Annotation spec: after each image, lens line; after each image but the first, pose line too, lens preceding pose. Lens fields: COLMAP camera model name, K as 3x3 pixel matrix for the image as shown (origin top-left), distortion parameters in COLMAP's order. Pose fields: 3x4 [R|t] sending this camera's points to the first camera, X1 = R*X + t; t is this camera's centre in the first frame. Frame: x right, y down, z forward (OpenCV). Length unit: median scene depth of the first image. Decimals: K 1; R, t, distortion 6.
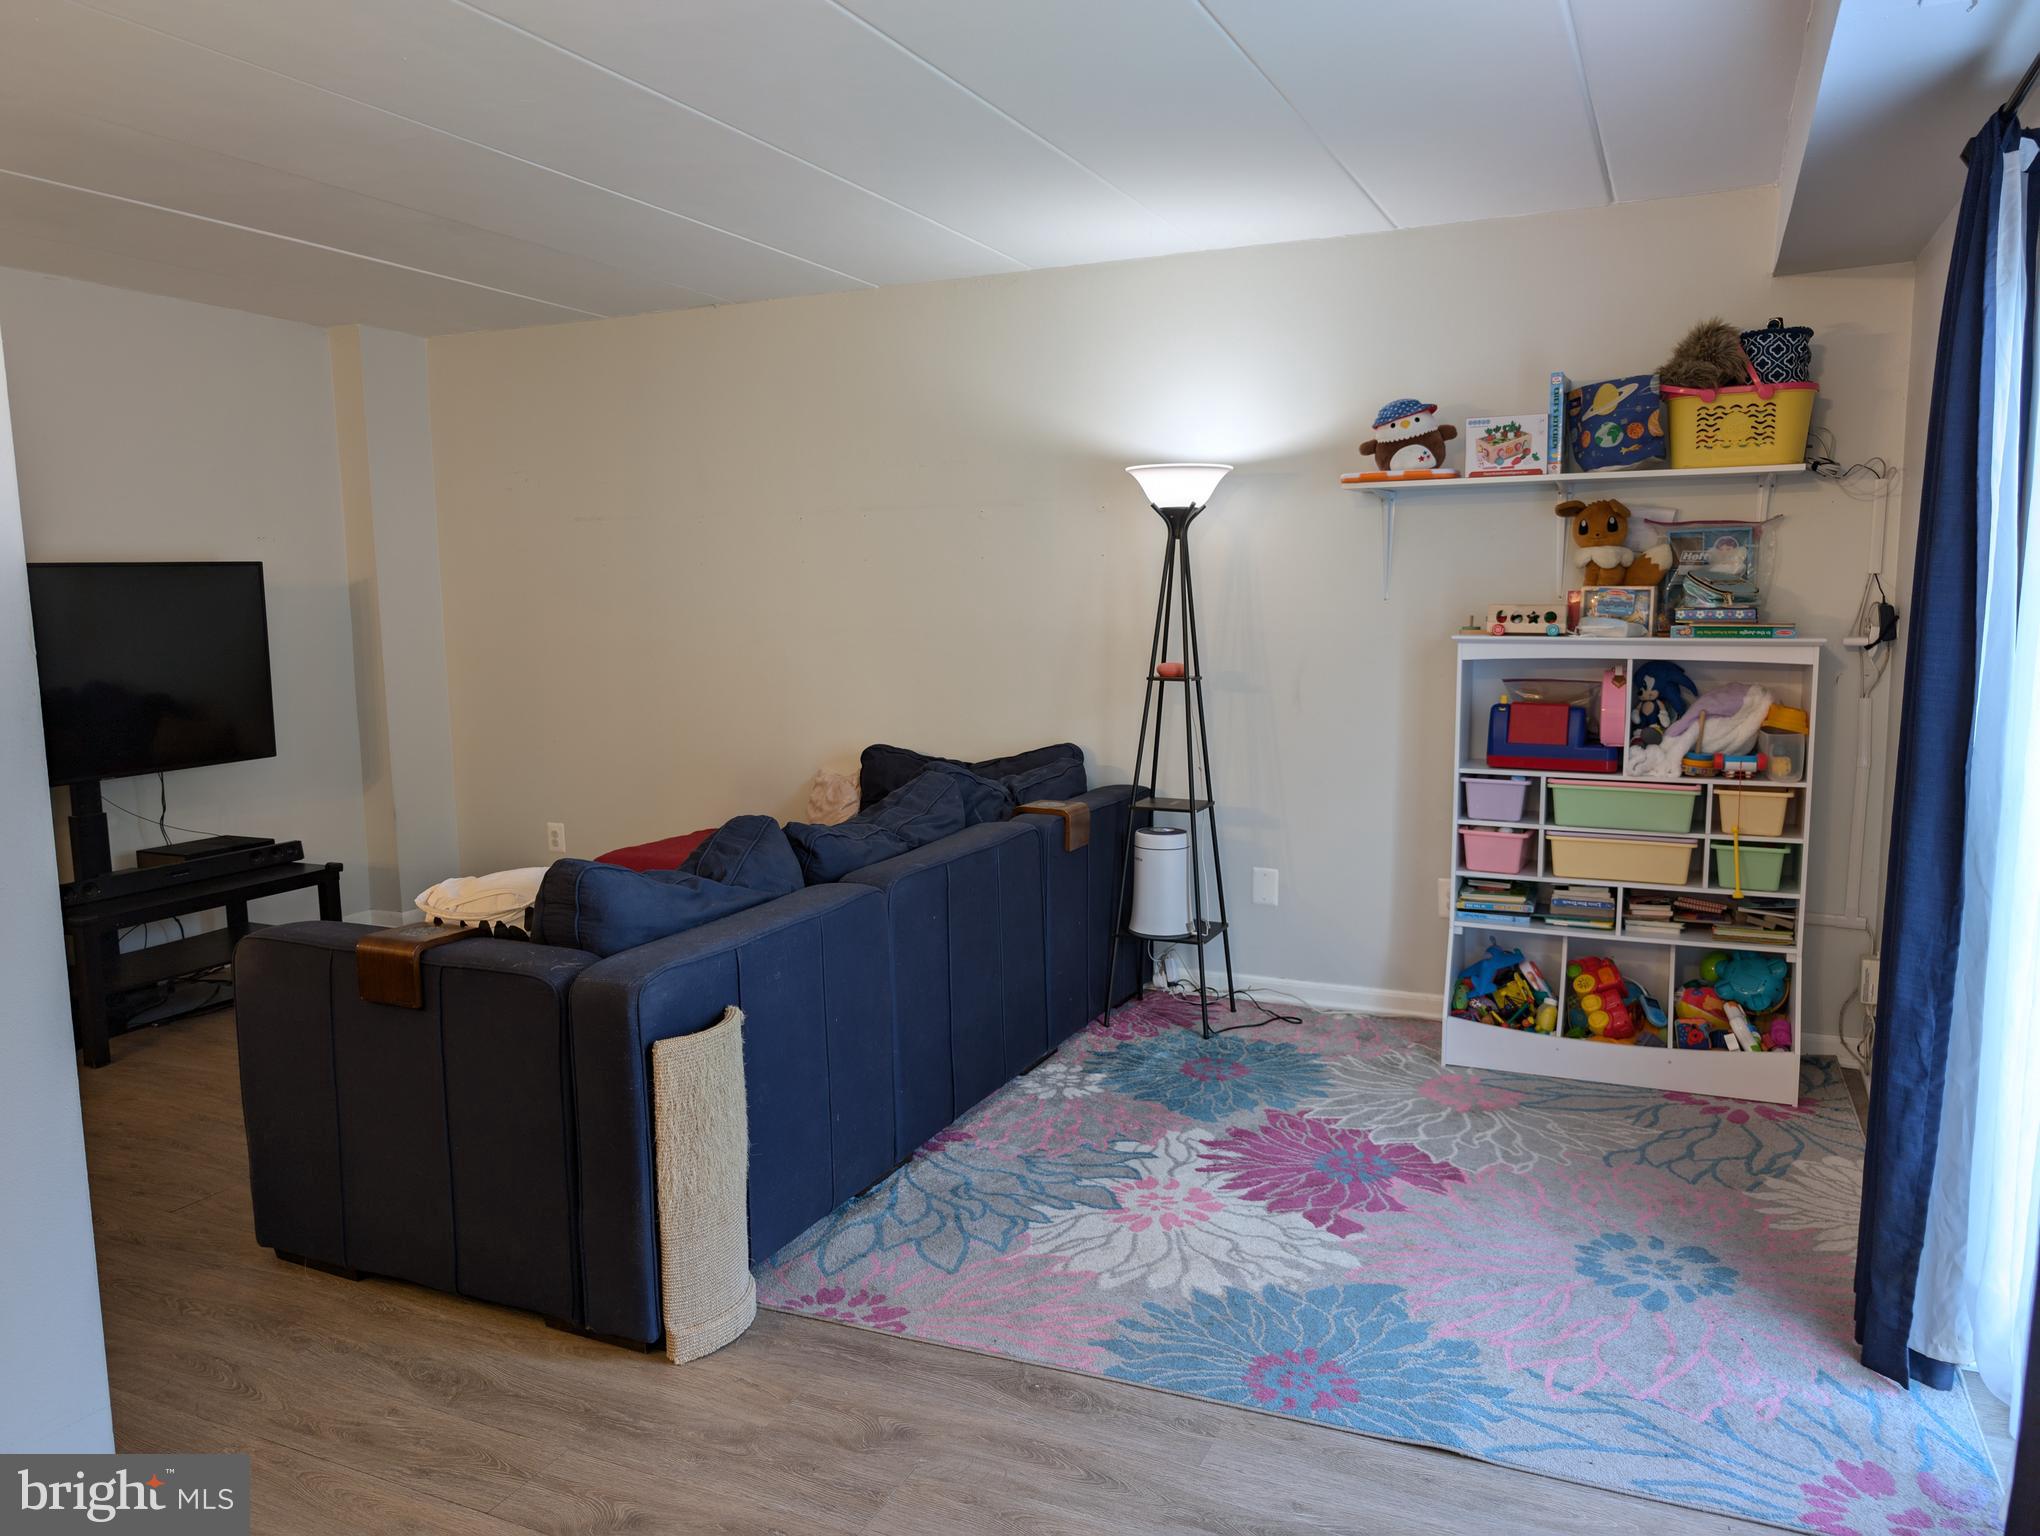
lens RADIAL K [[1471.3, 0, 1026.8], [0, 1471.3, 764.5], [0, 0, 1]] dist [0.018957, -0.020684]
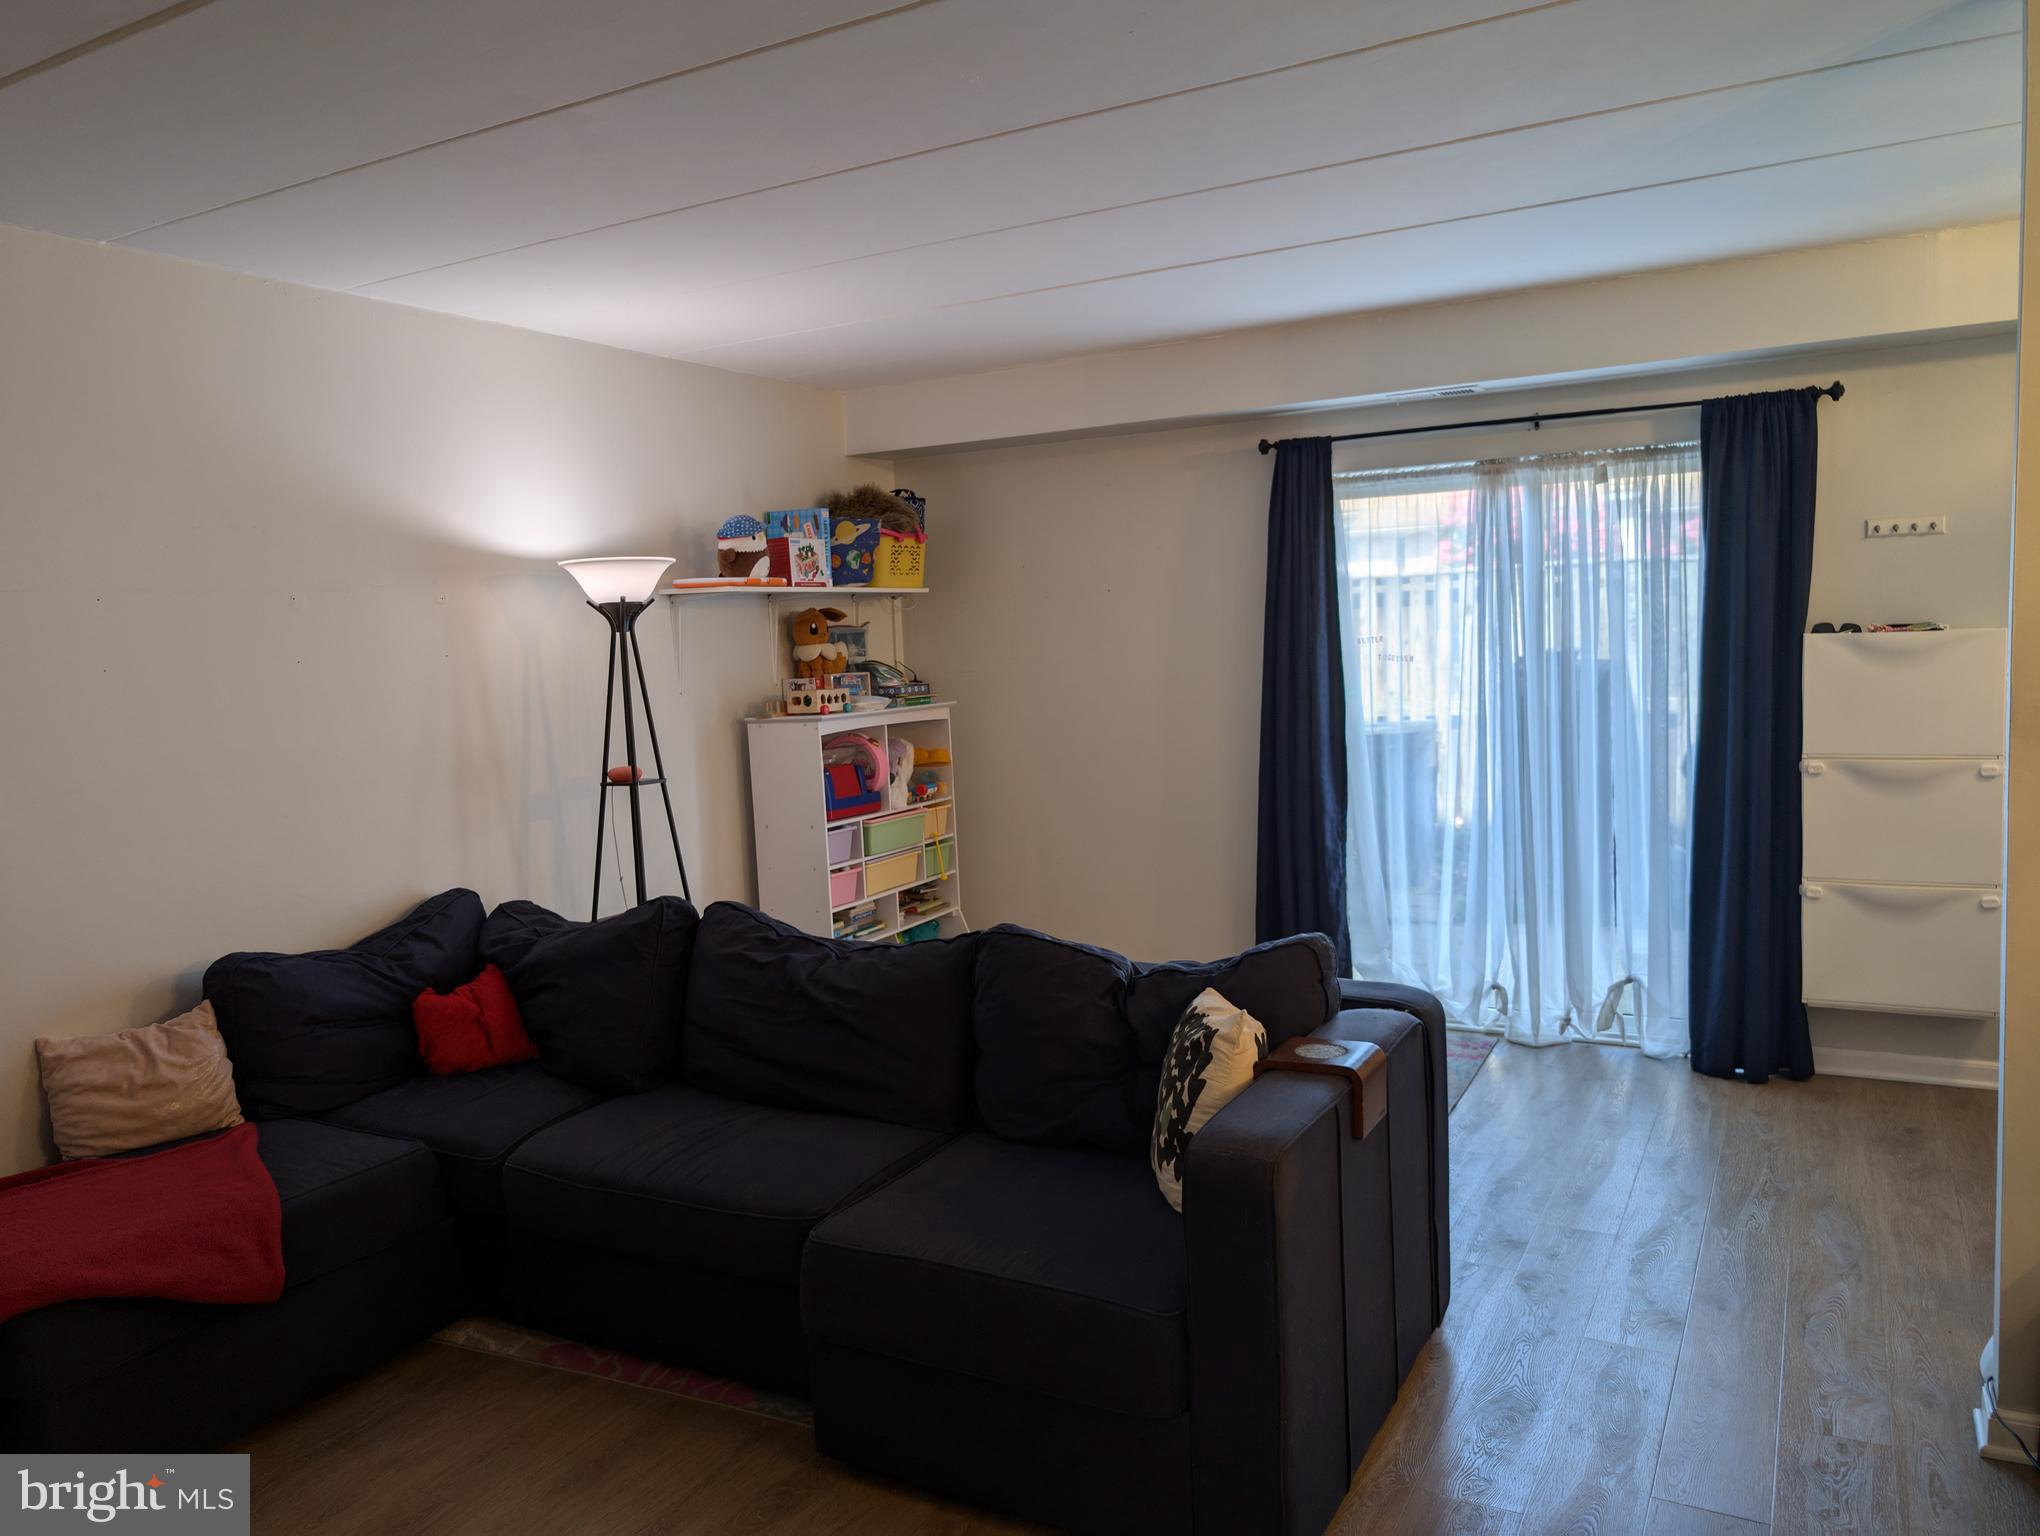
lens RADIAL K [[1471.3, 0, 993.6], [0, 1471.3, 764.0], [0, 0, 1]] dist [0.018957, -0.020684]
pose [[0.080431, -0.076017, 0.993857, -0.931644], [0.168665, 0.983747, 0.061594, -0.102027], [-0.982386, 0.162675, 0.091945, 0.781128]]
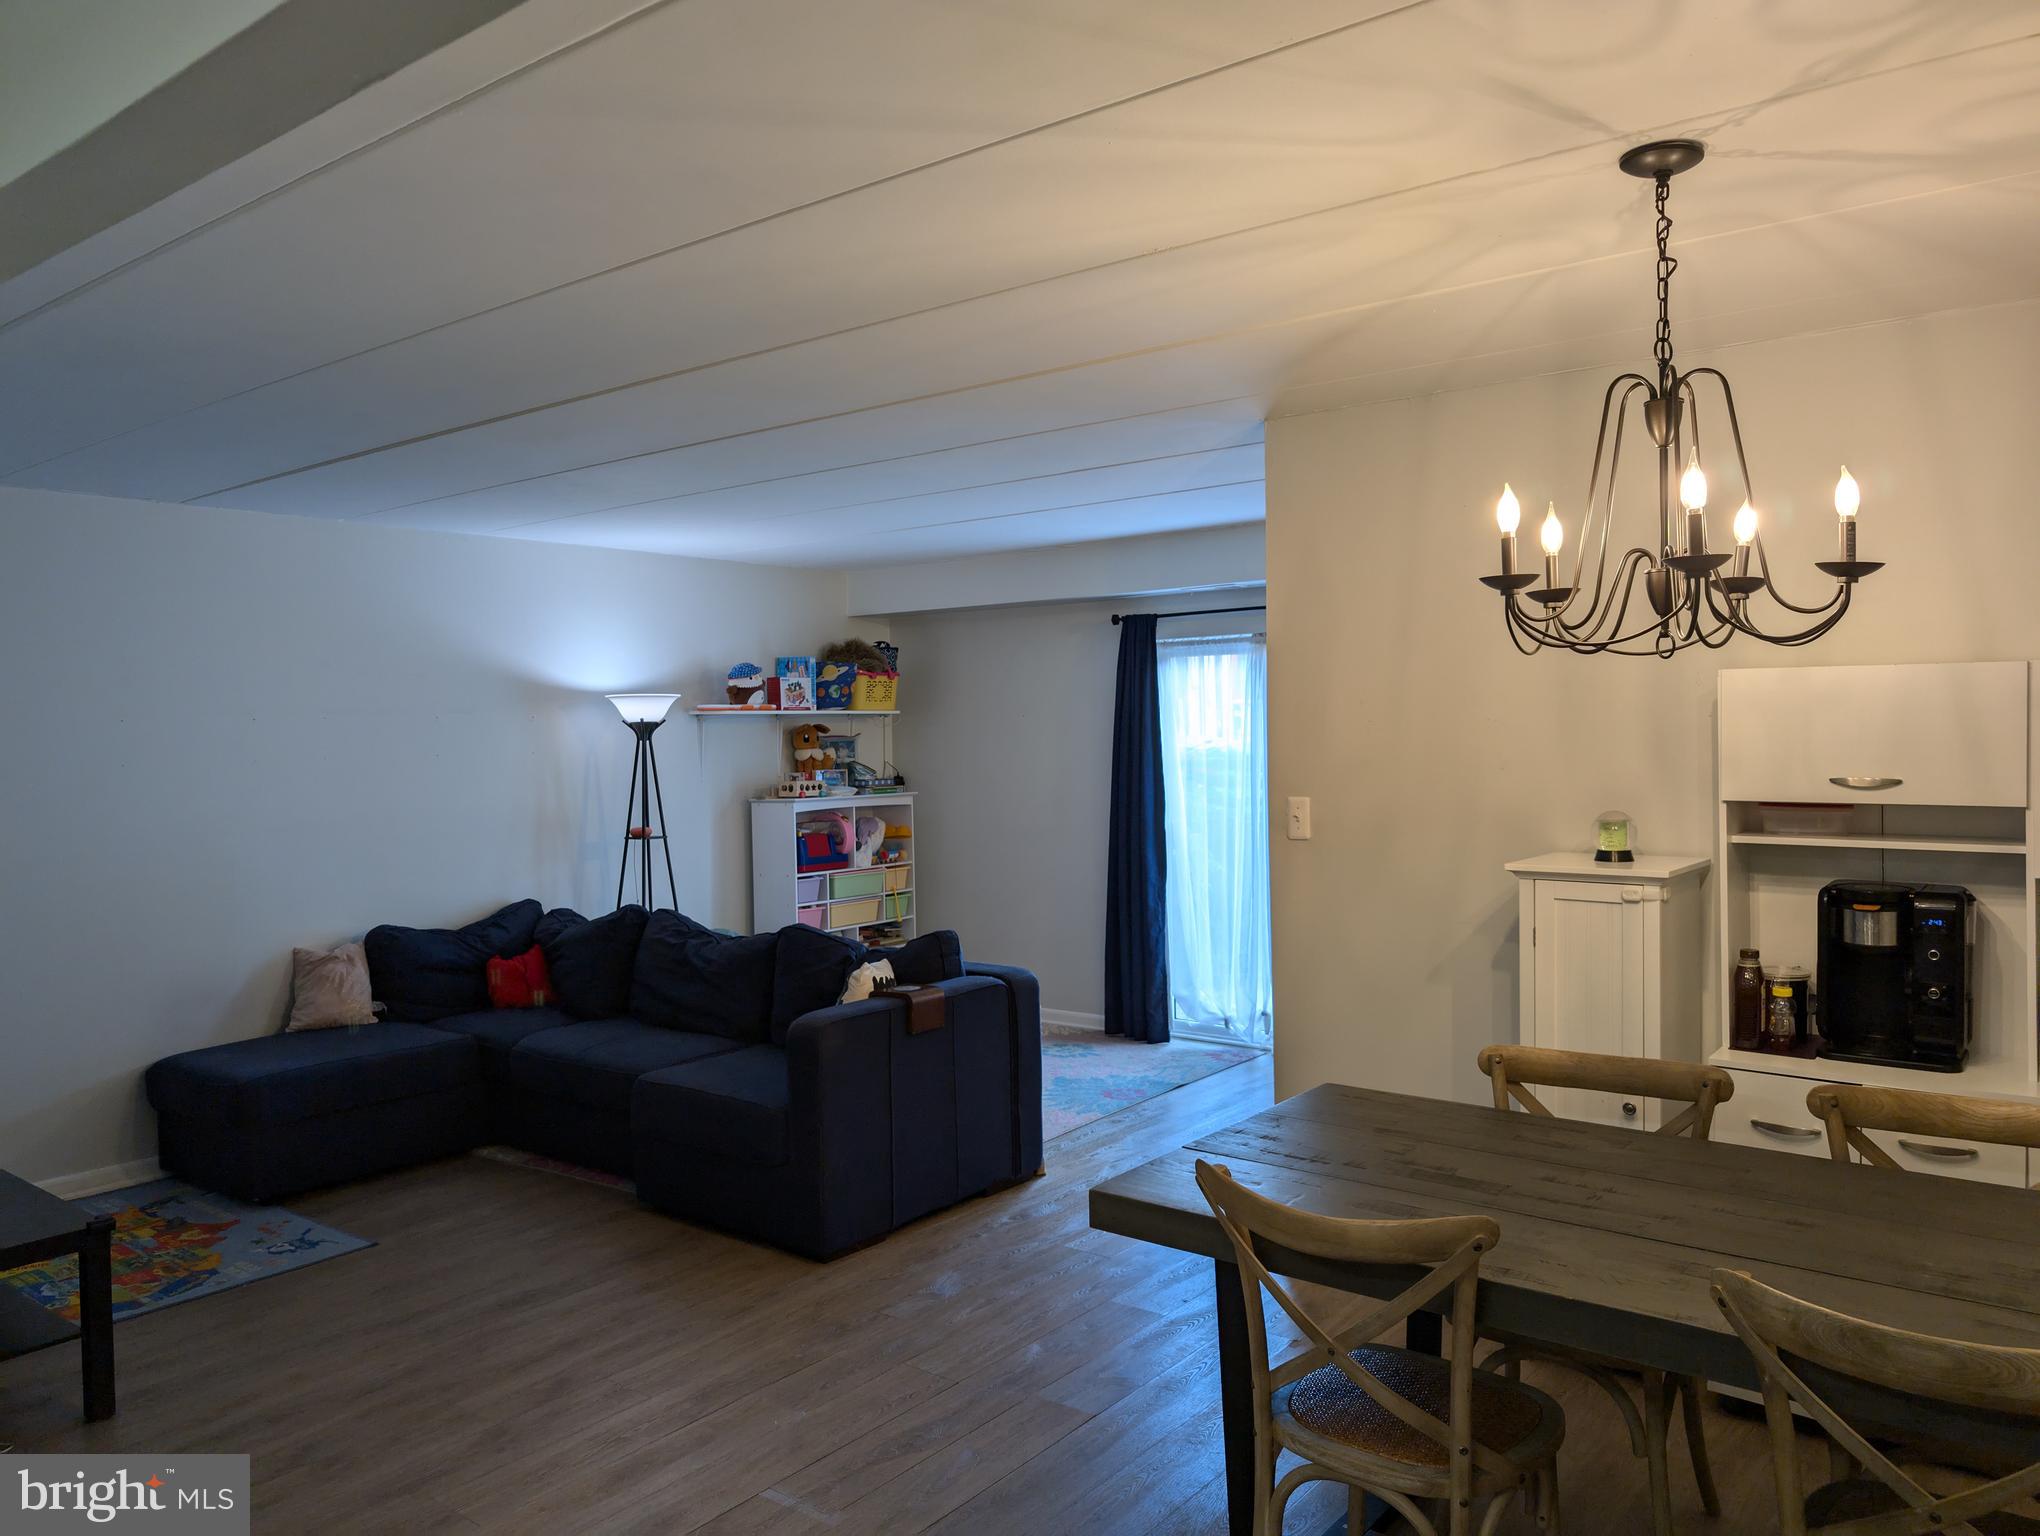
lens RADIAL K [[1471.3, 0, 1012.1], [0, 1471.3, 747.4], [0, 0, 1]] dist [0.018957, -0.020684]
pose [[0.238290, 0.001176, 0.971193, -1.403348], [0.136084, 0.990093, -0.034589, -0.053858], [-0.961613, 0.140406, 0.235770, 0.336842]]
